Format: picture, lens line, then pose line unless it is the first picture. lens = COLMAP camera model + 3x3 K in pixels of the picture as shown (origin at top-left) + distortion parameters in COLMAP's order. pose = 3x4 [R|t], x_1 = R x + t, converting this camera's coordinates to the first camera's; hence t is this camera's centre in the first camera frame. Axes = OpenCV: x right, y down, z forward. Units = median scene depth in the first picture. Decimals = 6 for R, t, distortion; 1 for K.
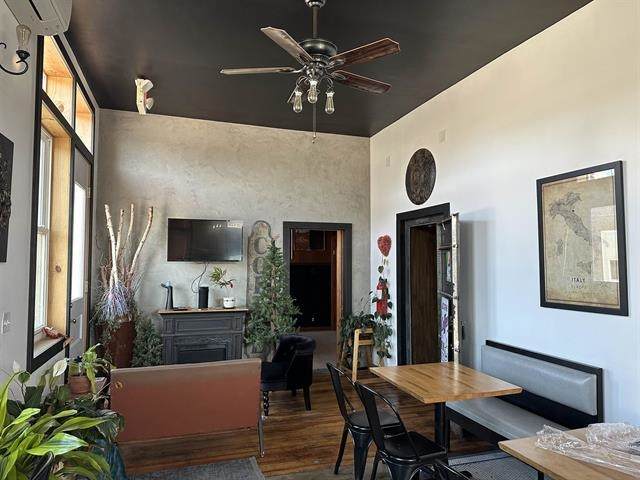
lens RADIAL K [[447.5, 0, 321.4], [0, 447.5, 238.8], [0, 0, 1]] dist [0.011167, 0.000548]
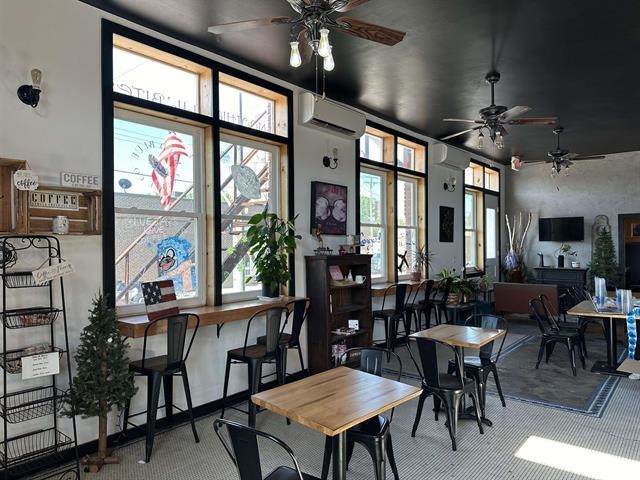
lens RADIAL K [[447.5, 0, 321.2], [0, 447.5, 241.8], [0, 0, 1]] dist [0.011167, 0.000548]
pose [[0.507450, -0.015476, -0.861542, 0.803203], [0.054197, 0.998432, 0.013988, -0.023146], [0.859975, -0.053791, 0.507493, -0.732803]]
